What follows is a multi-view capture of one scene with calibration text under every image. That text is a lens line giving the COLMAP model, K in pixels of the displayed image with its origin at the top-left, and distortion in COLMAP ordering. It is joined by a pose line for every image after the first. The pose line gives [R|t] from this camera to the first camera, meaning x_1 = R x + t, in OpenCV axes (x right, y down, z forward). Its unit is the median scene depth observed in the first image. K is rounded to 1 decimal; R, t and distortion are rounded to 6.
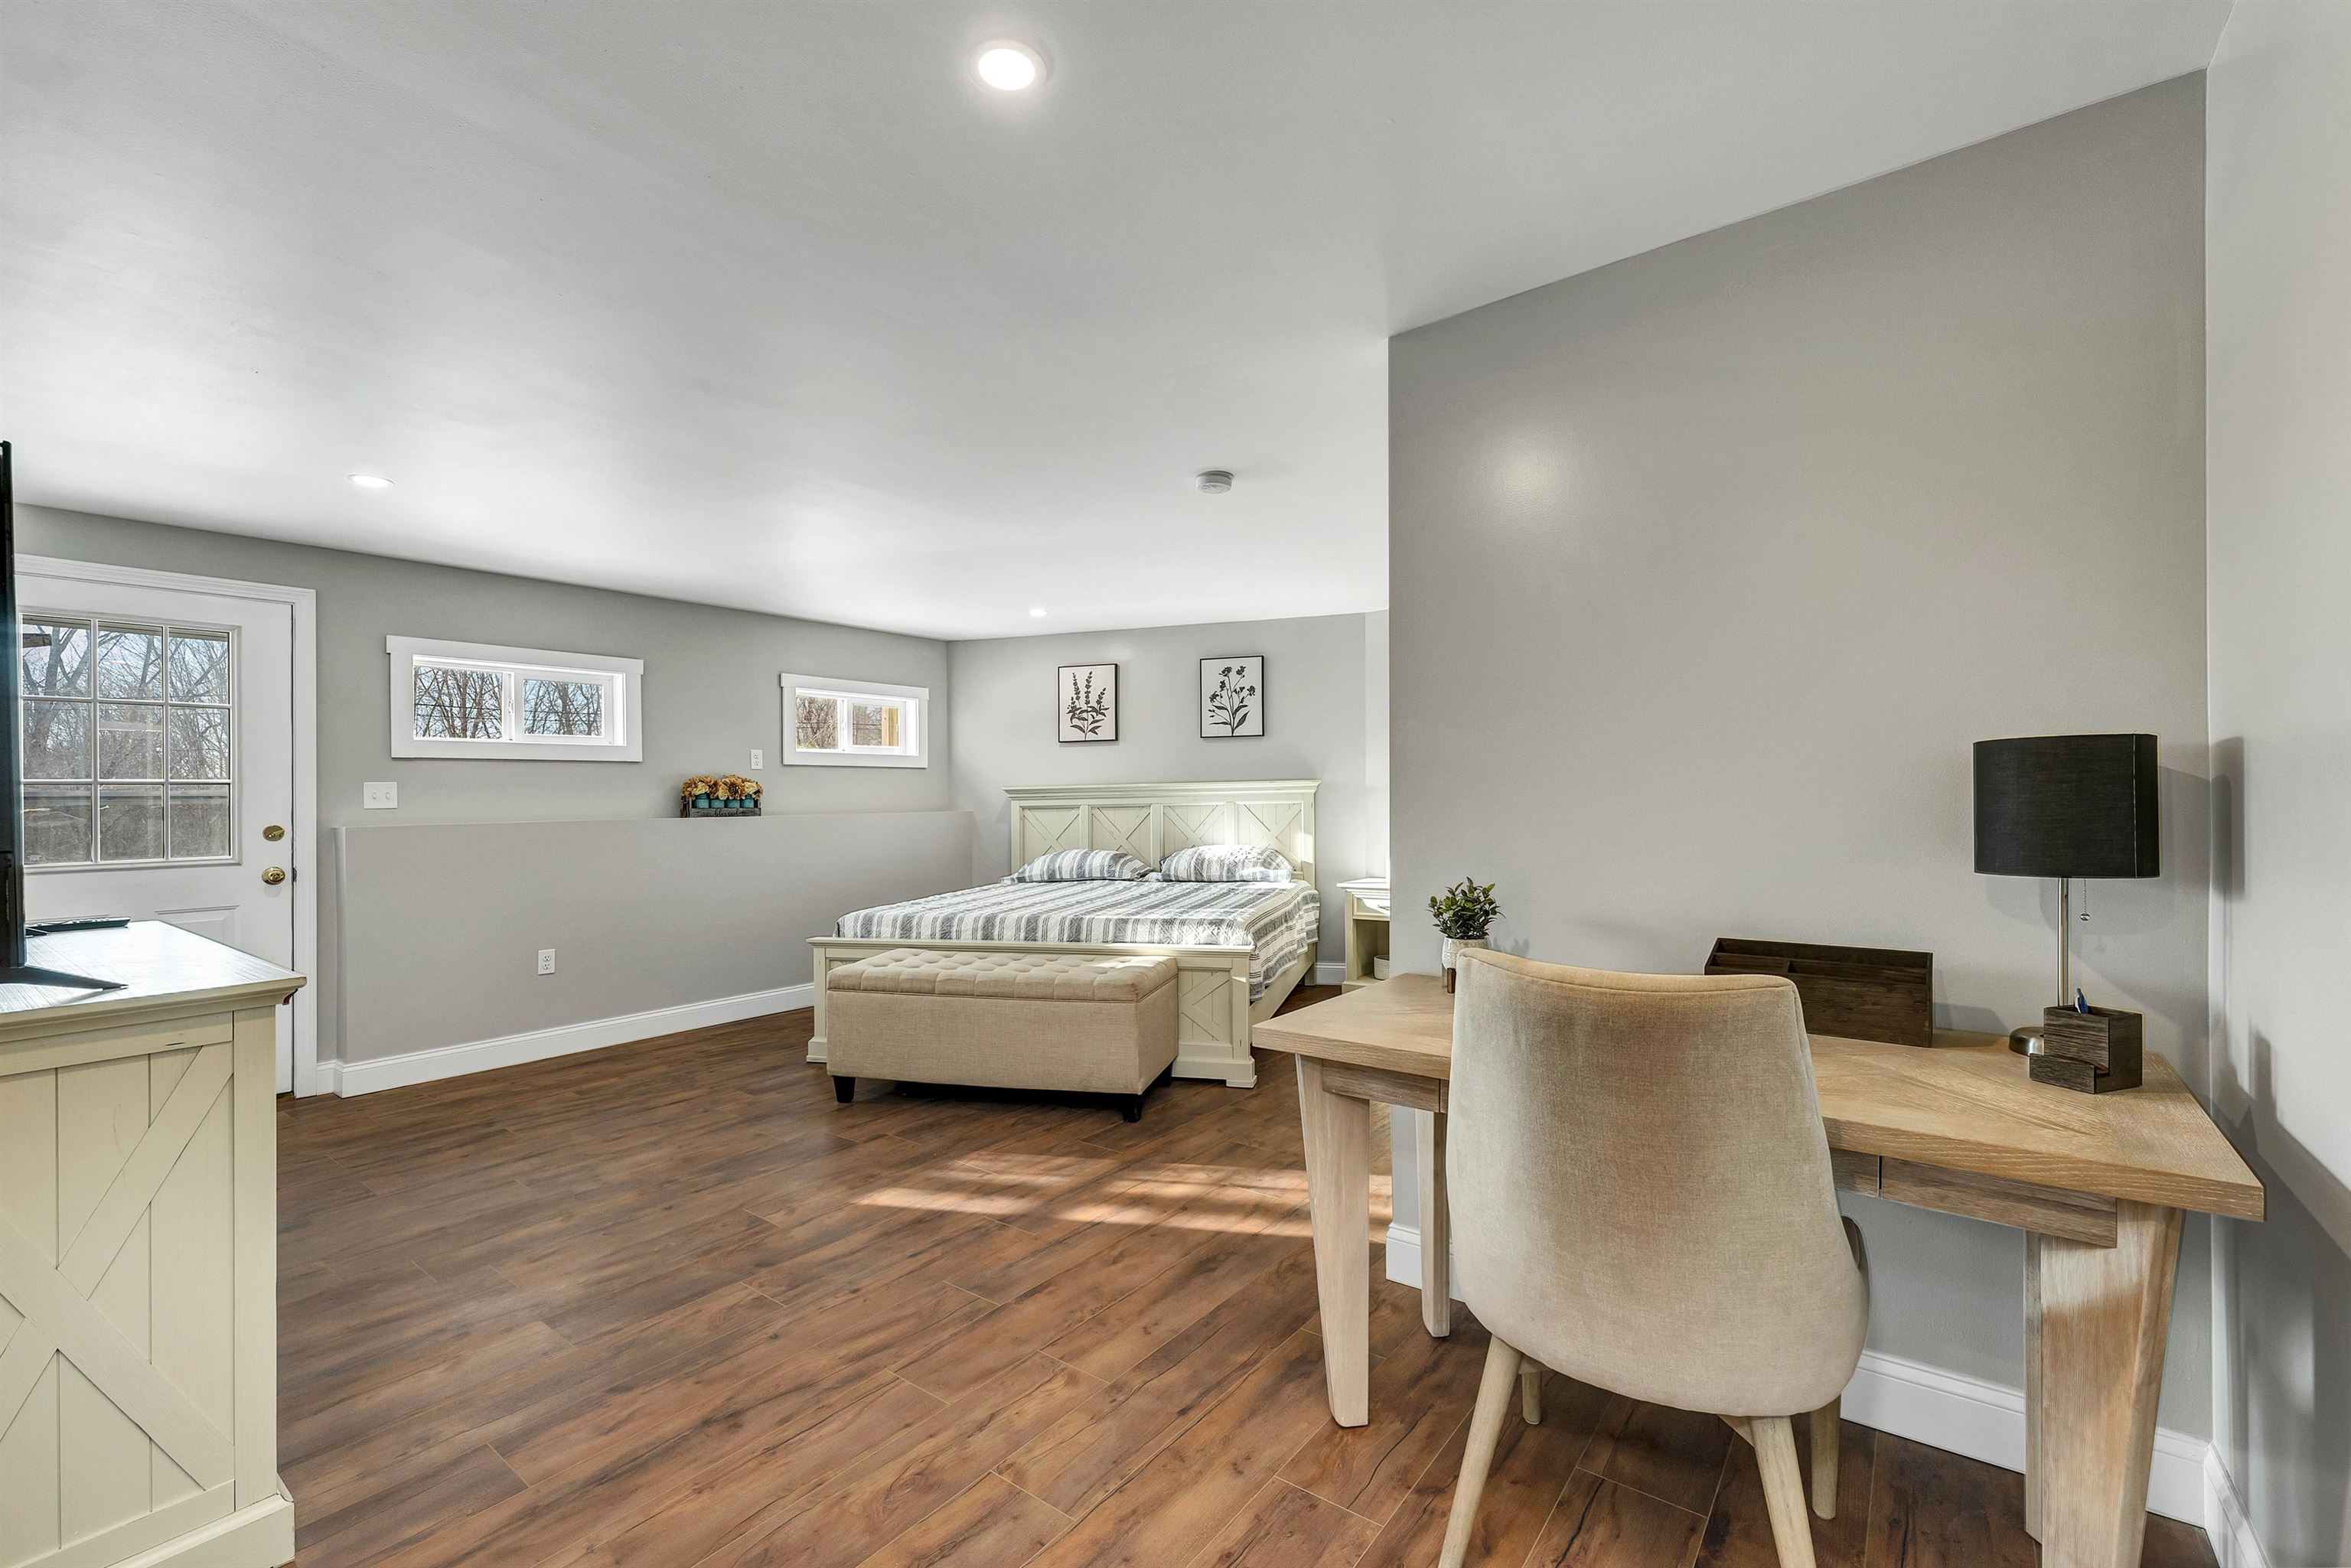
lens RADIAL K [[984.0, 0, 1172.7], [0, 984.0, 806.2], [0, 0, 1]] dist [-0.000419, -0.000154]
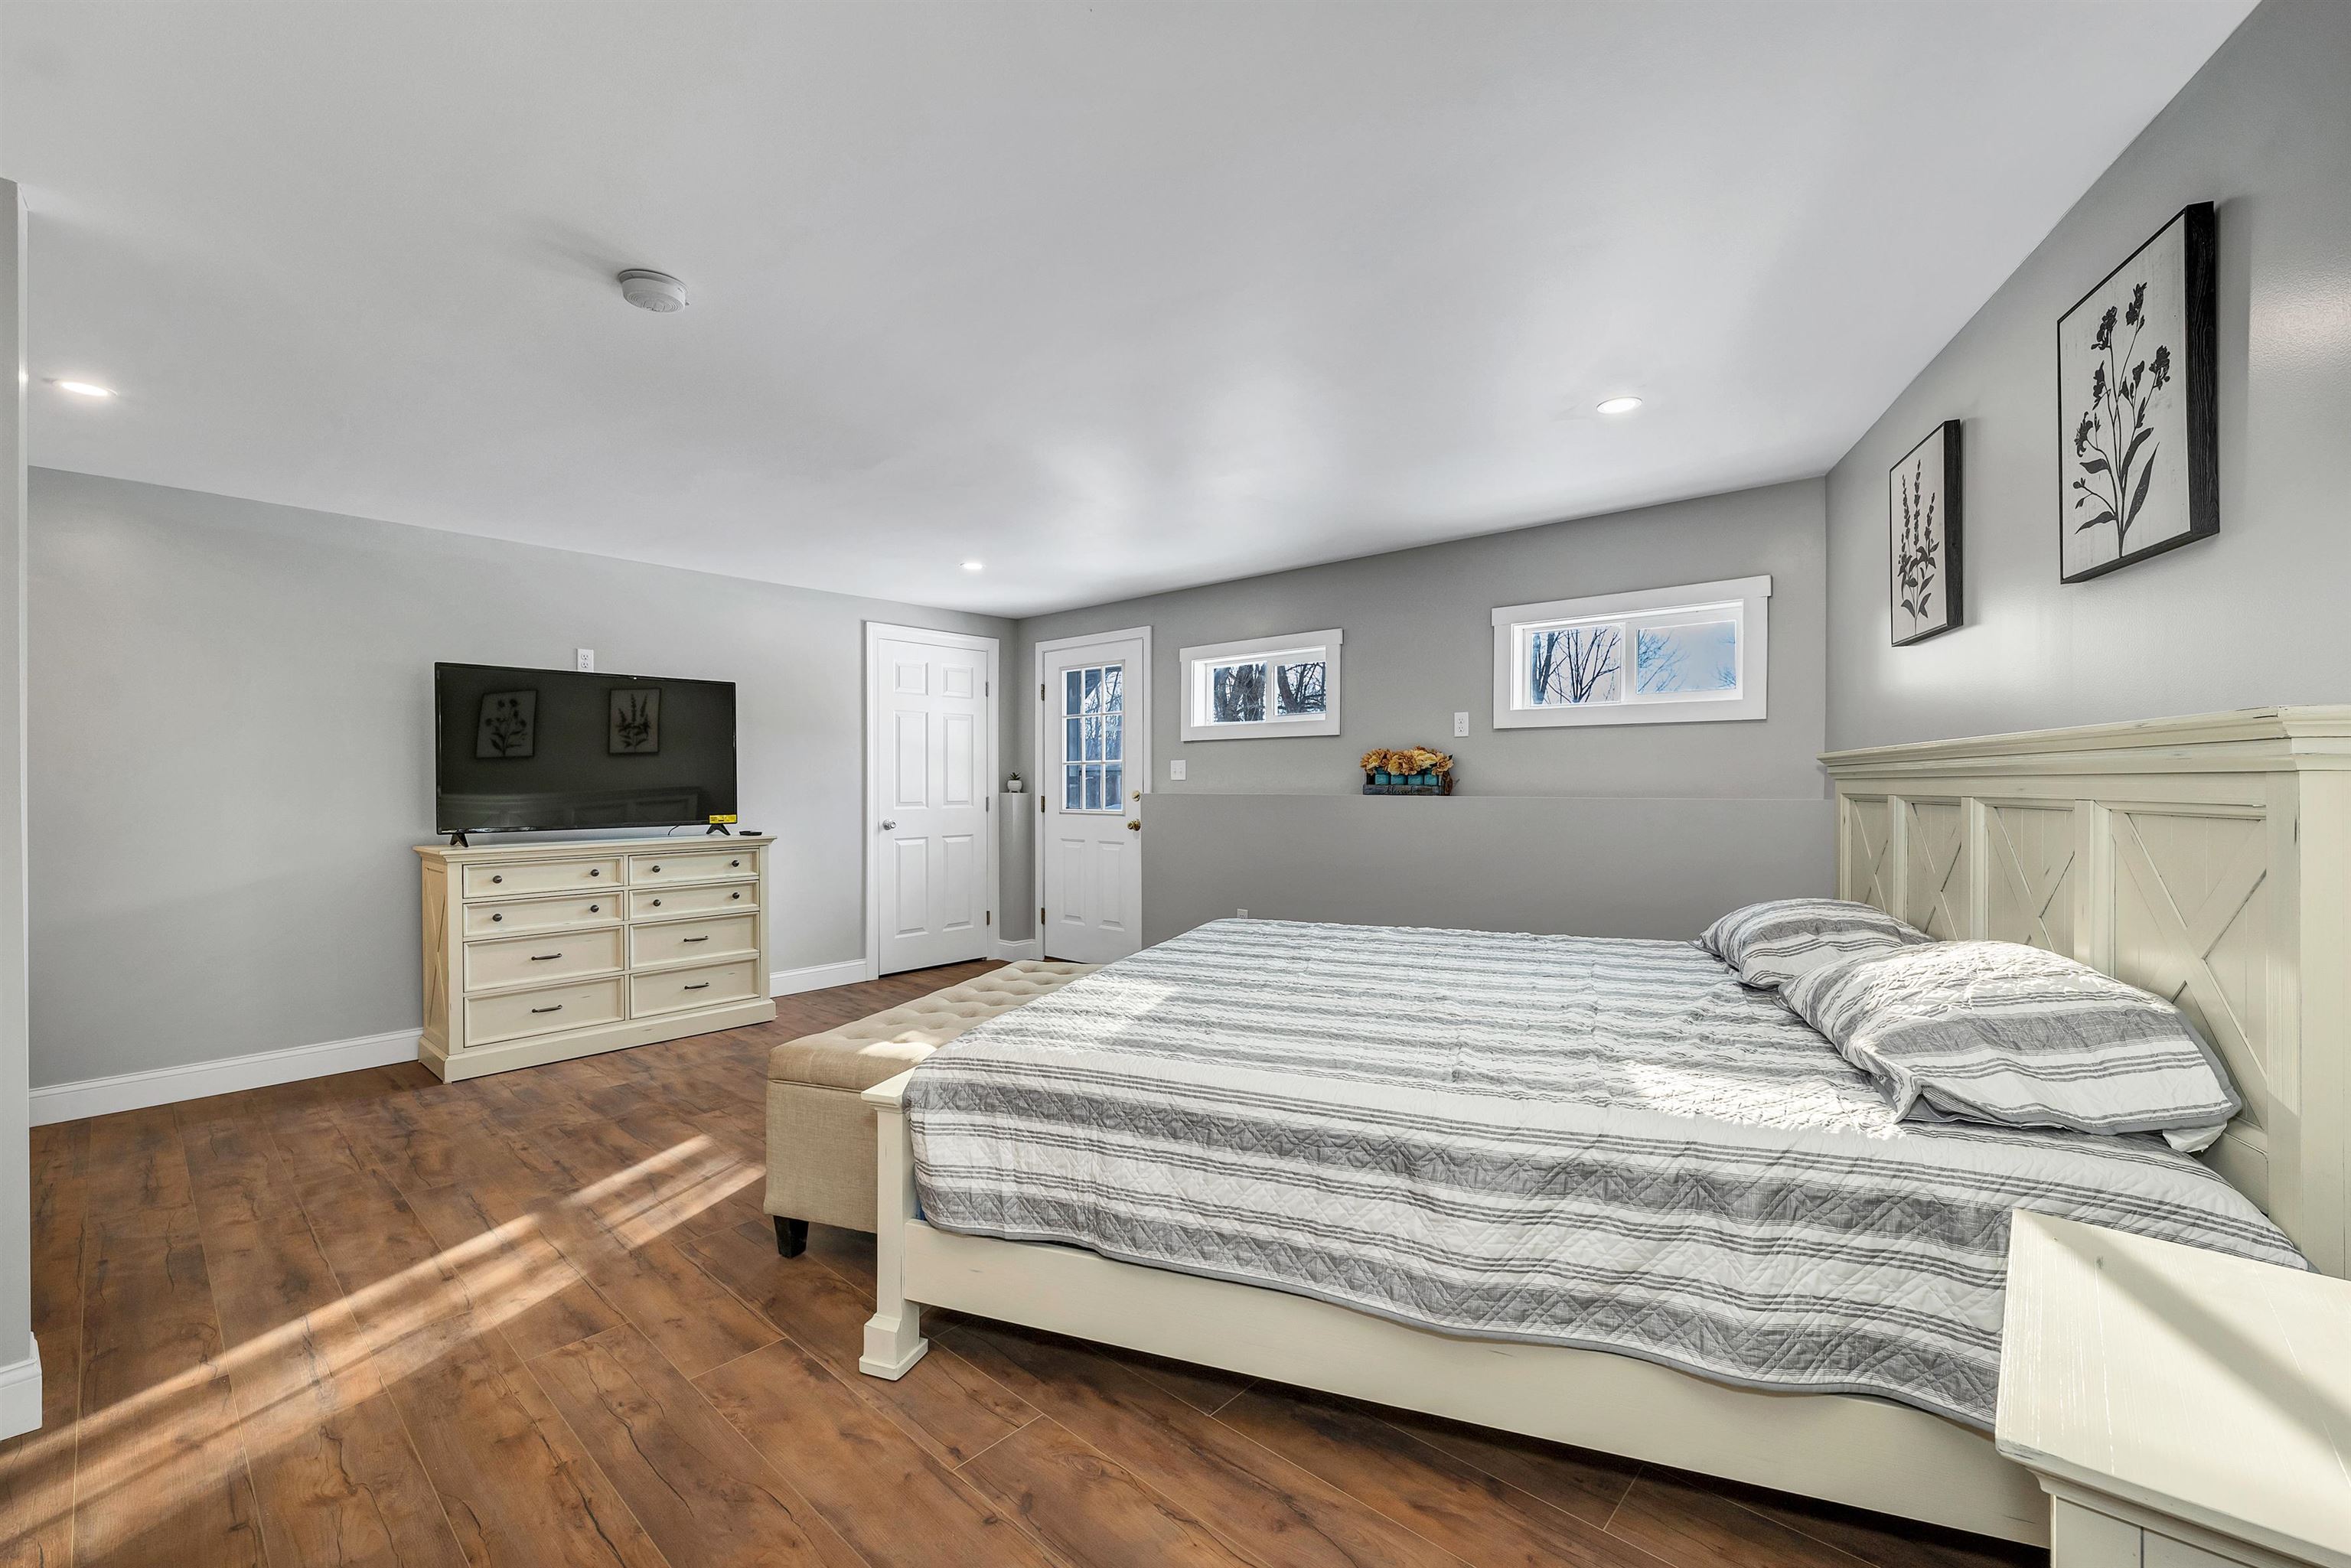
lens RADIAL K [[971.7, 0, 1162.1], [0, 971.7, 771.7], [0, 0, 1]] dist [-0.002286, -0.000445]
pose [[-0.084274, 0.006175, -0.996423, 0.441563], [-0.005217, 0.999964, 0.006638, -0.015241], [0.996429, 0.005757, -0.084239, 0.953268]]
